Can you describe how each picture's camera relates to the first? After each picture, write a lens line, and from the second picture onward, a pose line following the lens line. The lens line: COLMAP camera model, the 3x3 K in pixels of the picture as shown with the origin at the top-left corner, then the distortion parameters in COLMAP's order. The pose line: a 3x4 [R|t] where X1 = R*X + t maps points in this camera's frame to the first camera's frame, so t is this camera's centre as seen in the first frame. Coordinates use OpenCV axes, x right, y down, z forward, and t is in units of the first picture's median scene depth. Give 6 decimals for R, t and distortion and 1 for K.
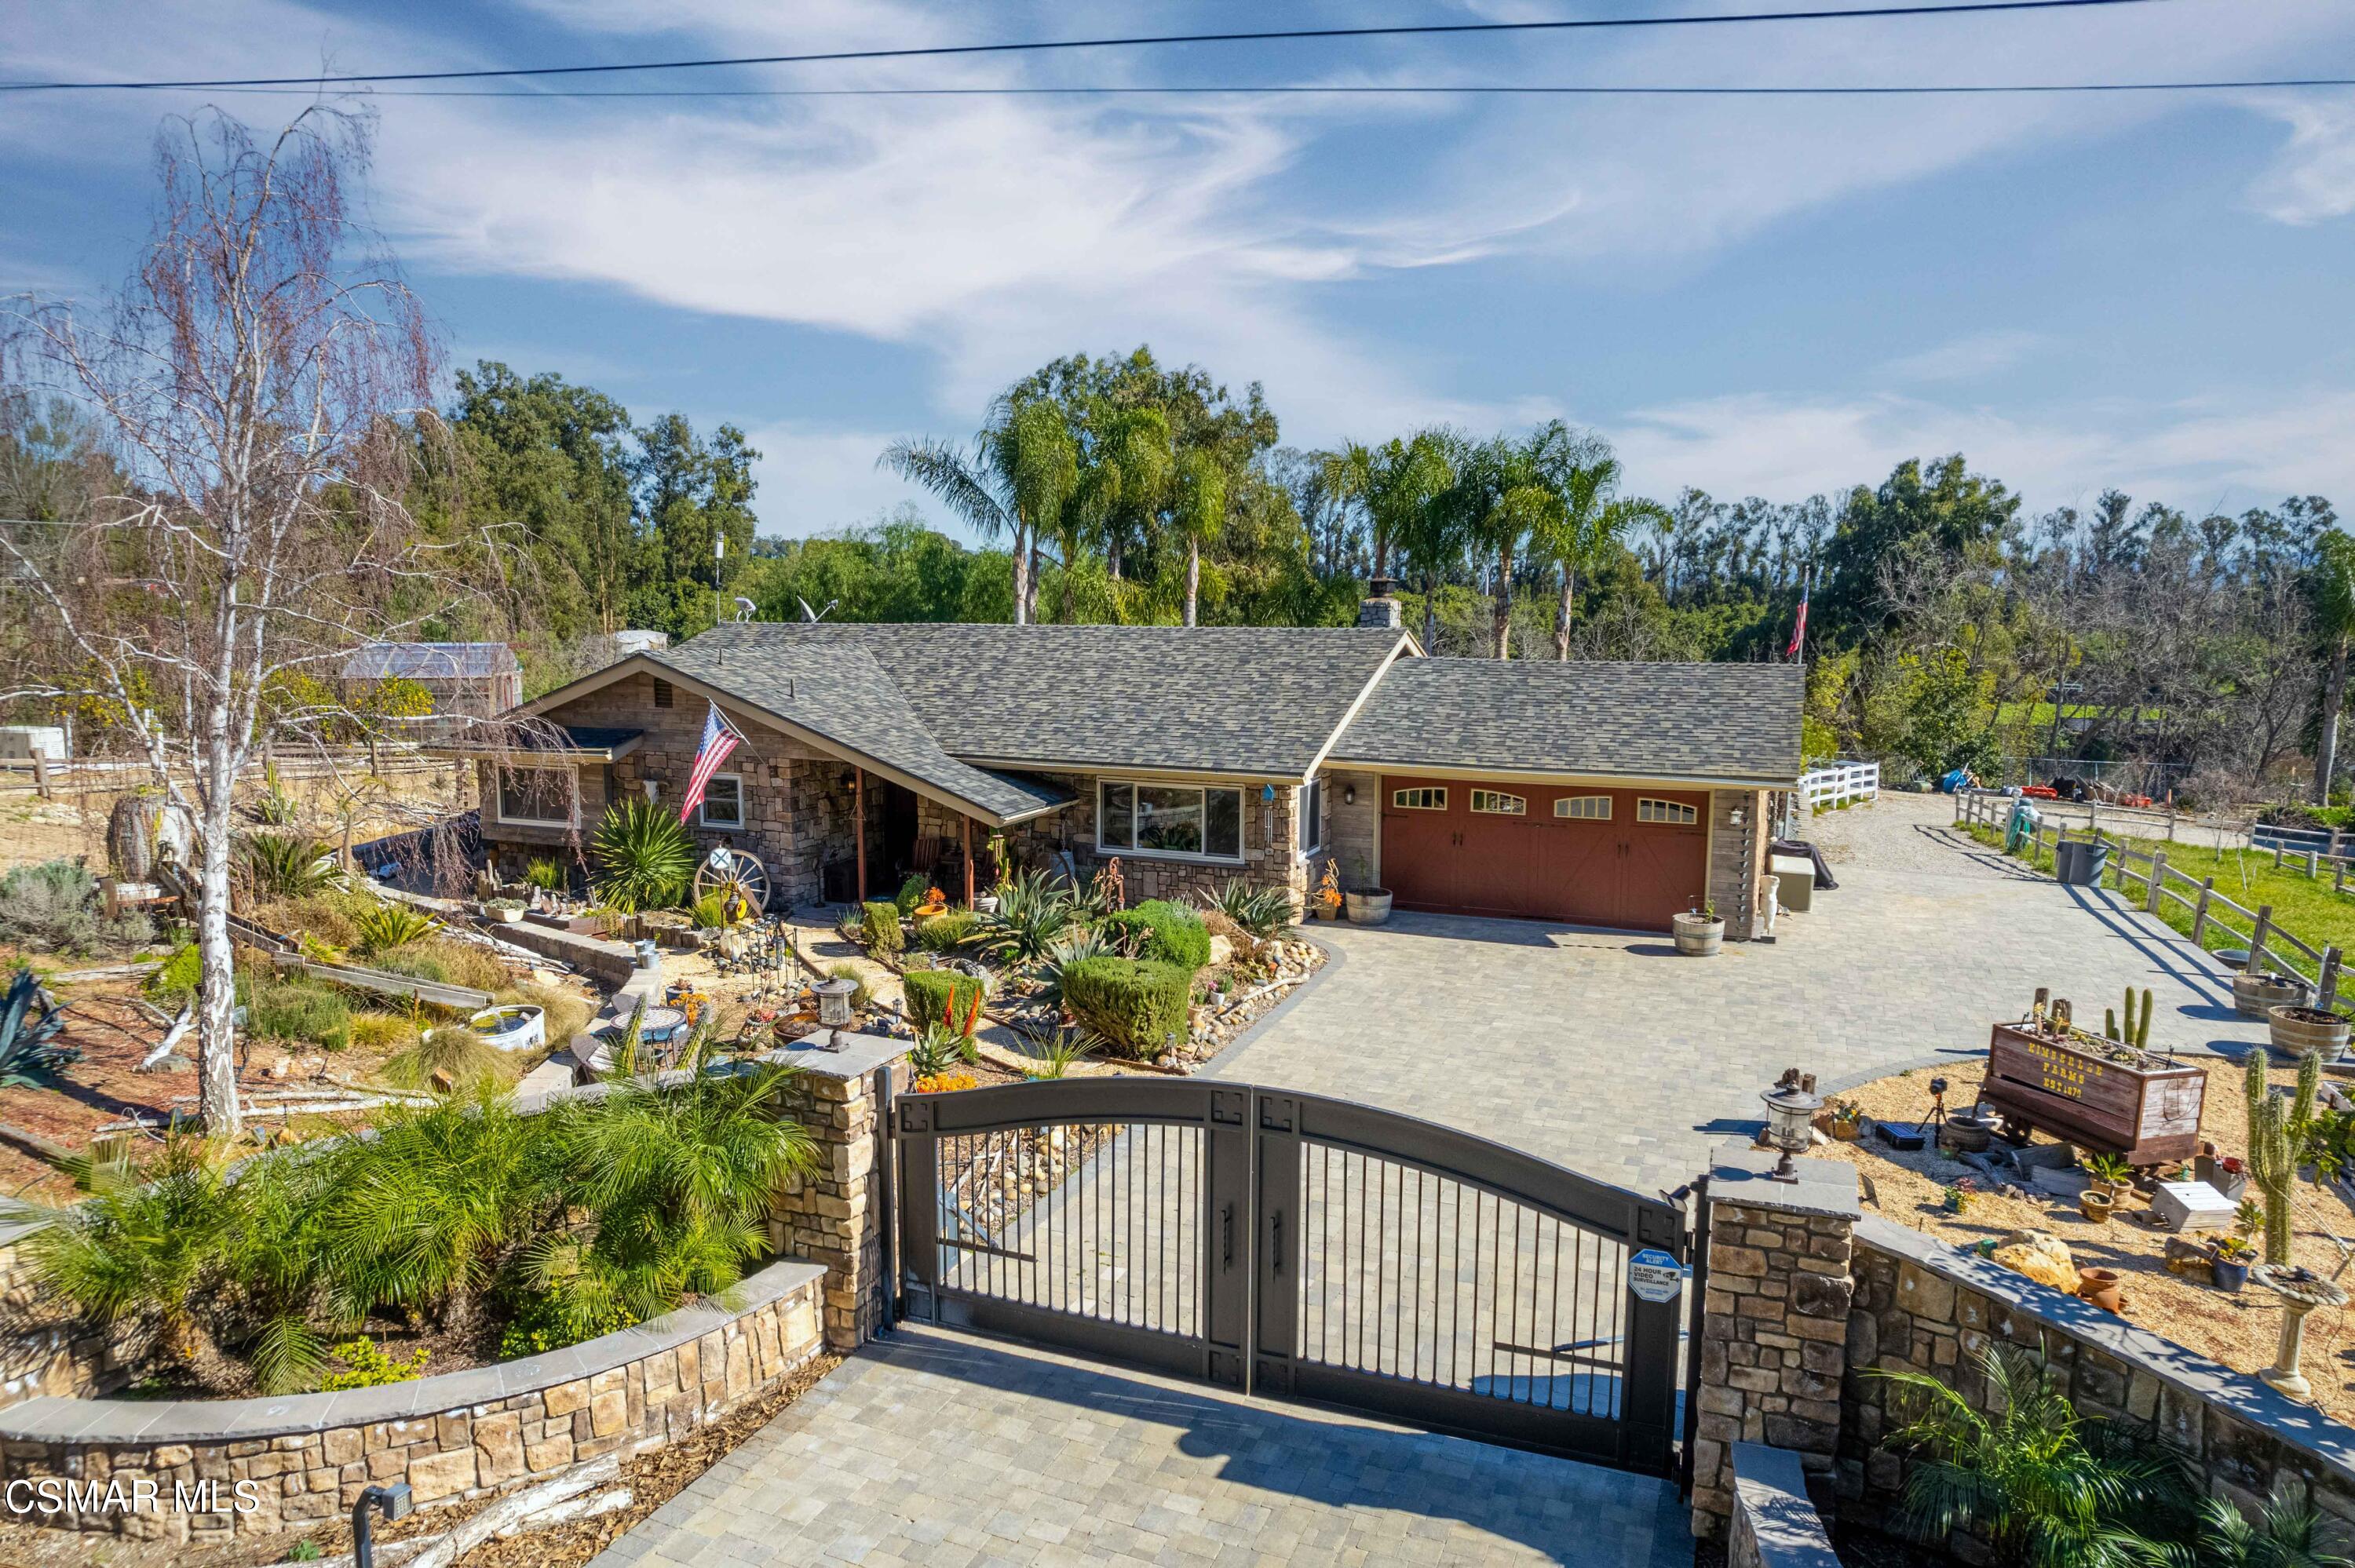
lens RADIAL K [[1511.8, 0, 1186.1], [0, 1511.8, 775.4], [0, 0, 1]] dist [-0.077668, 0.074099]
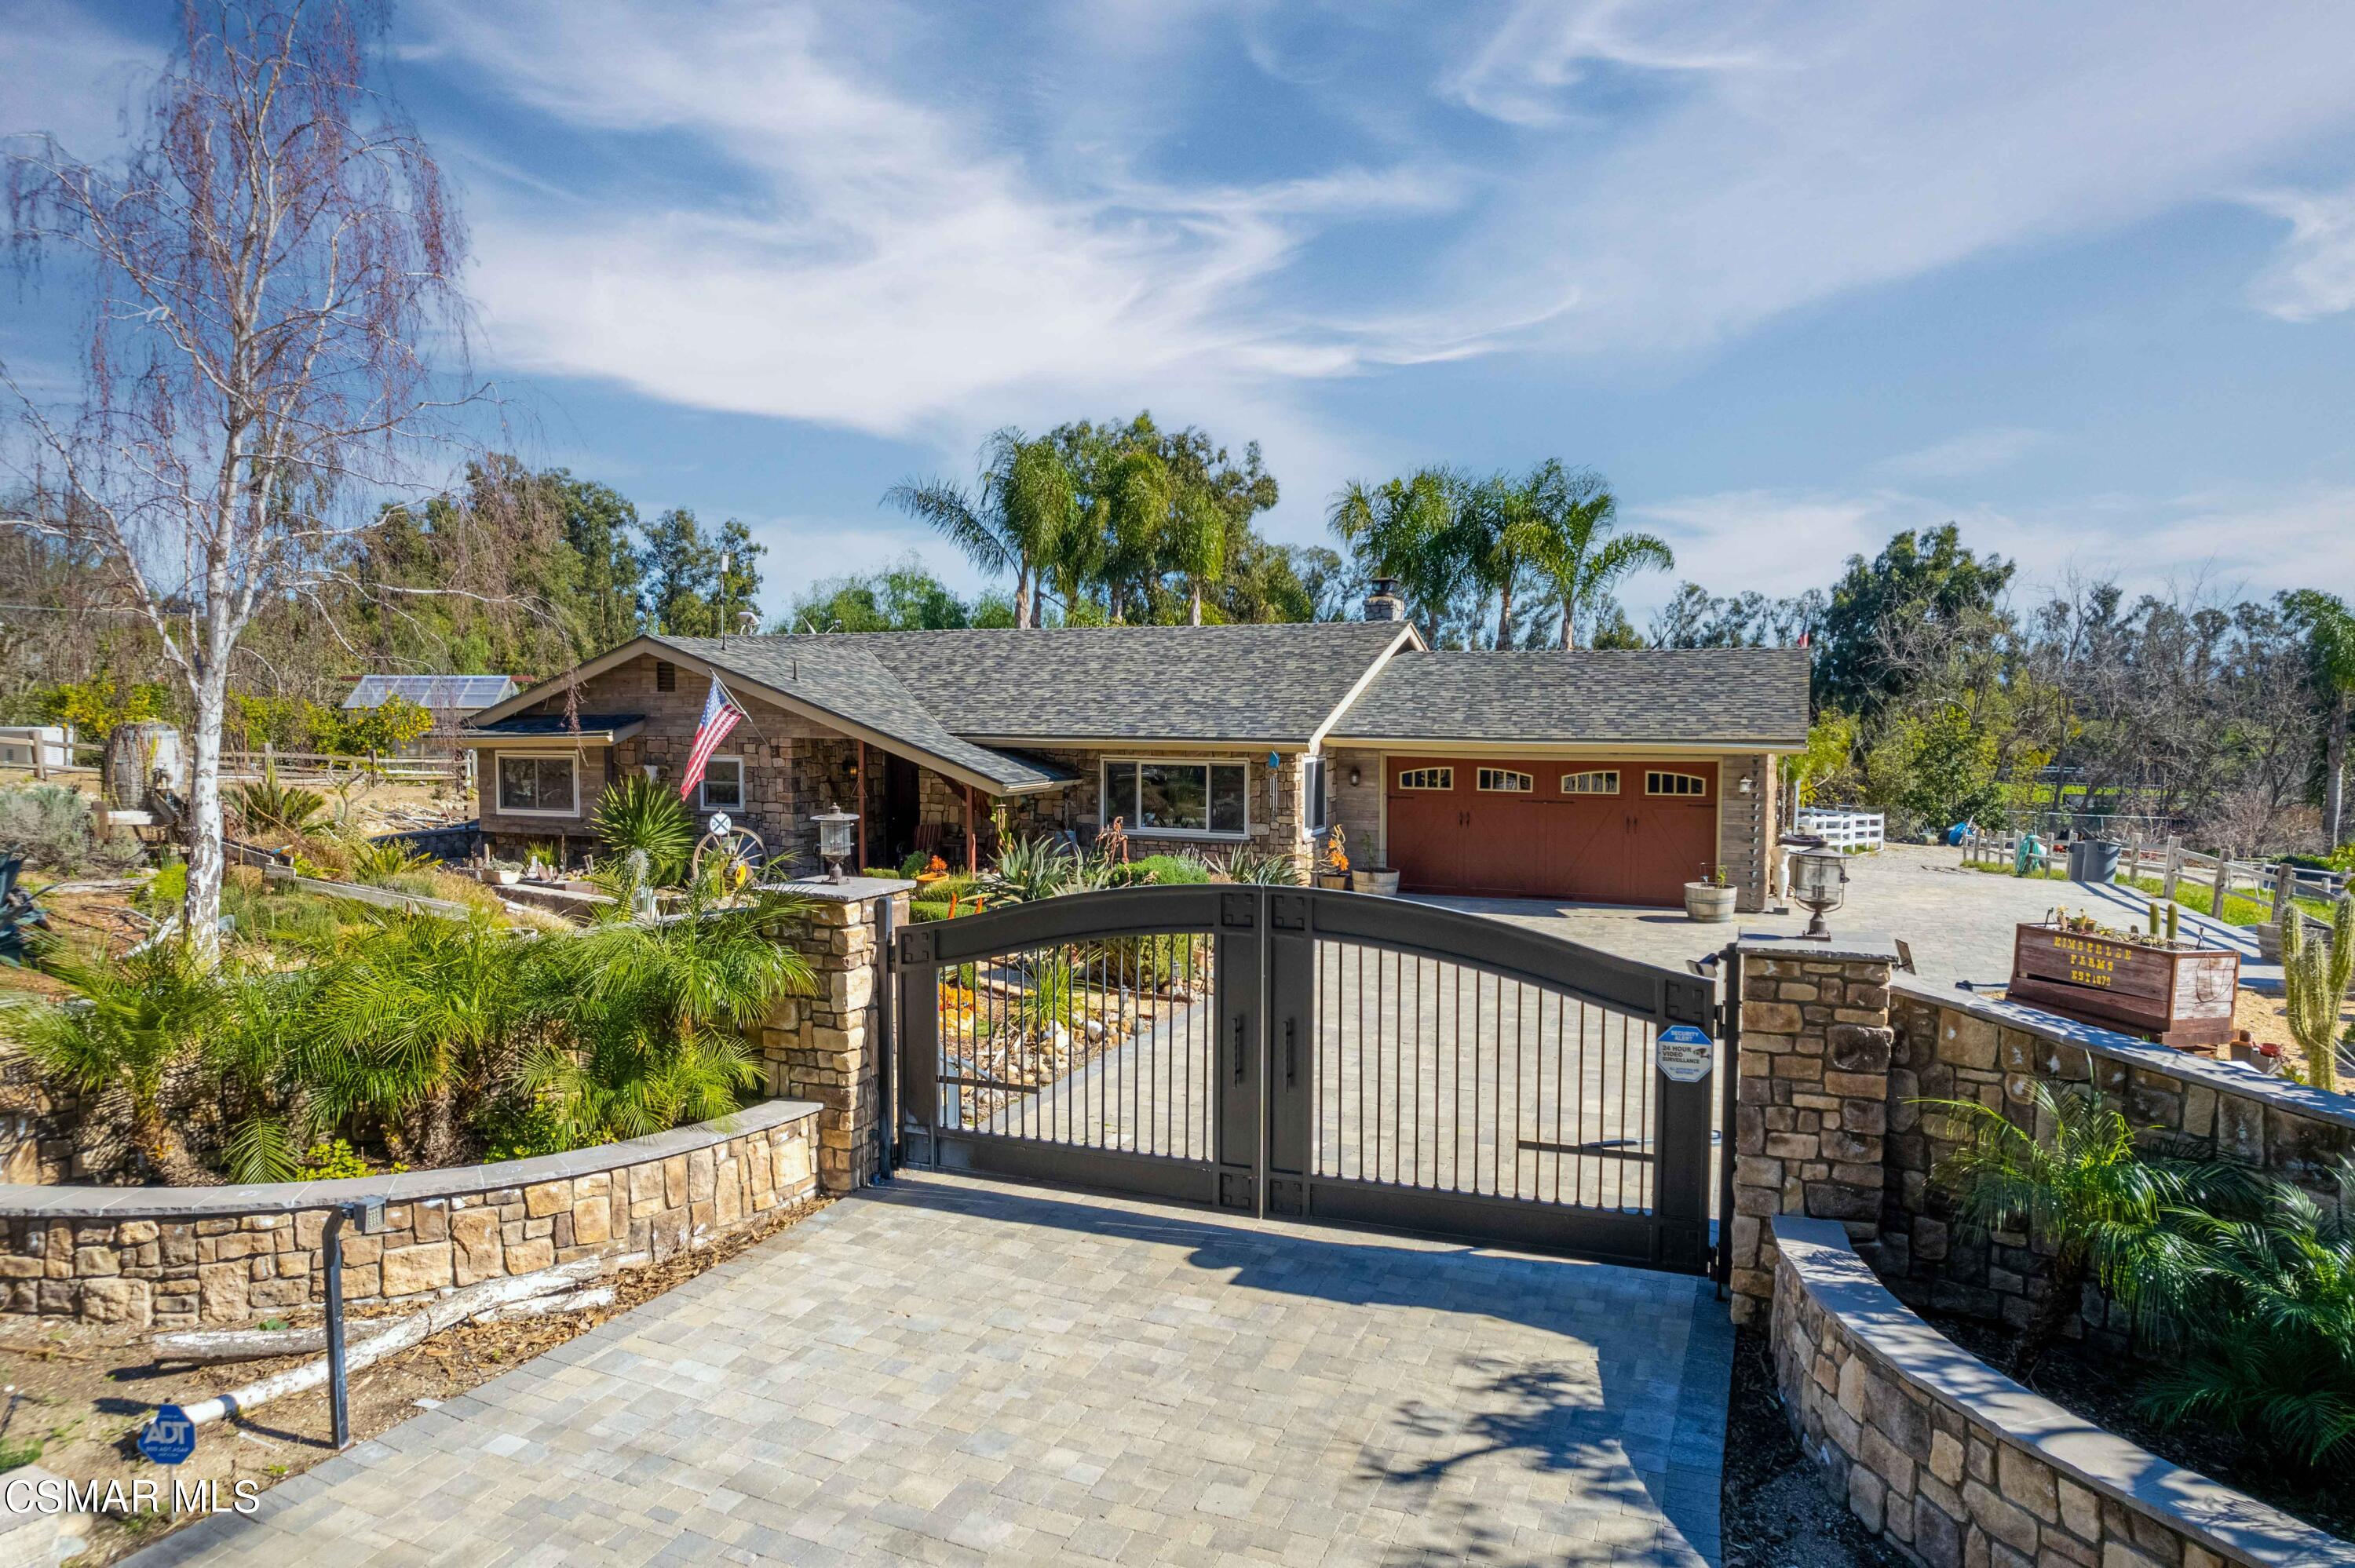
lens RADIAL K [[1511.8, 0, 1186.1], [0, 1511.8, 775.4], [0, 0, 1]] dist [-0.077668, 0.074099]
pose [[0.999997, -0.002180, -0.000562, -0.003428], [0.002137, 0.997664, -0.068272, 0.126345], [0.000710, 0.068271, 0.997667, 0.014883]]
